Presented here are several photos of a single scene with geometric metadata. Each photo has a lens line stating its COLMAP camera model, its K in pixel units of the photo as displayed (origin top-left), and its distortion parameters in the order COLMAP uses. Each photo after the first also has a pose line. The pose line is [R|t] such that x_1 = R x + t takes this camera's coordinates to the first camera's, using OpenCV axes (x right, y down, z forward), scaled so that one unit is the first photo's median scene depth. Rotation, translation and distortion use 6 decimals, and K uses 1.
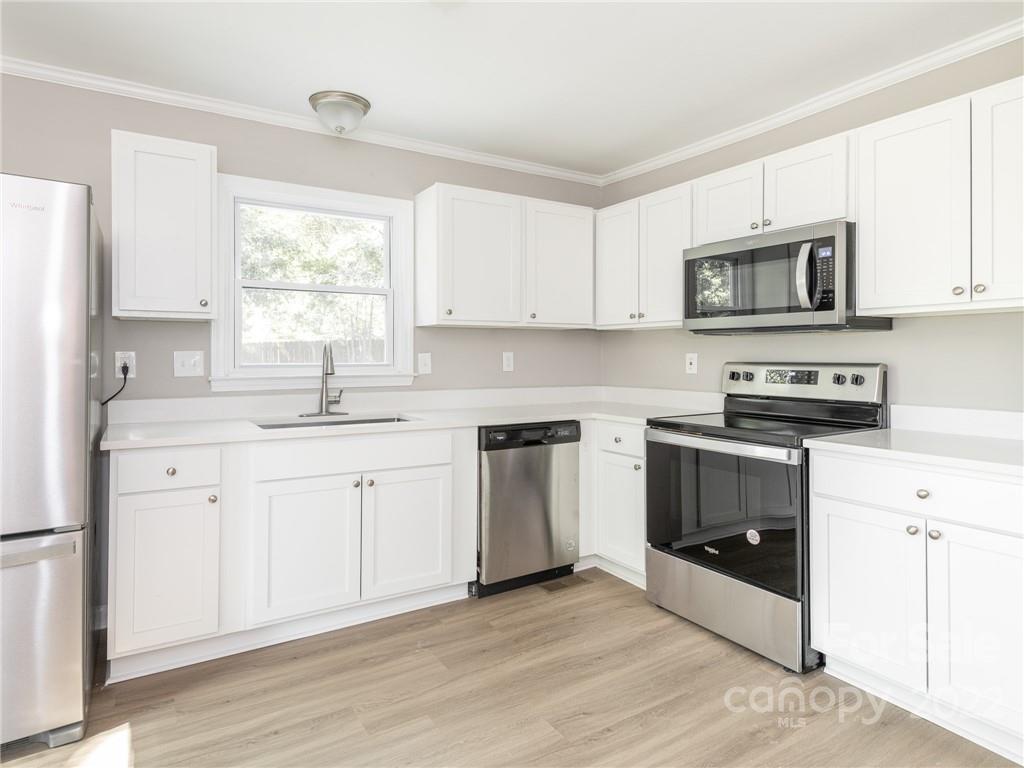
lens RADIAL K [[598.3, 0, 505.7], [0, 598.3, 364.8], [0, 0, 1]] dist [0.000918, -0.001190]
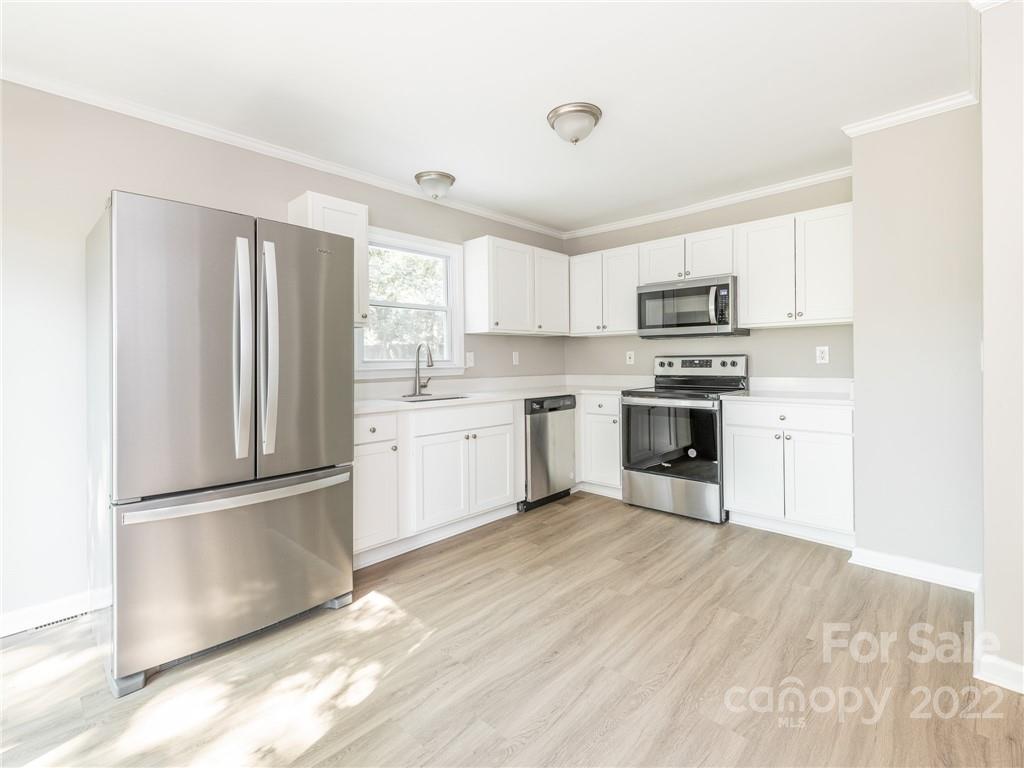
lens RADIAL K [[513.3, 0, 534.8], [0, 513.3, 376.4], [0, 0, 1]] dist [0.000196, 0.000116]
pose [[0.948297, -0.023936, 0.316480, -0.433150], [0.020118, 0.999680, 0.015326, 0.025466], [-0.316745, -0.008166, 0.948475, -0.248352]]
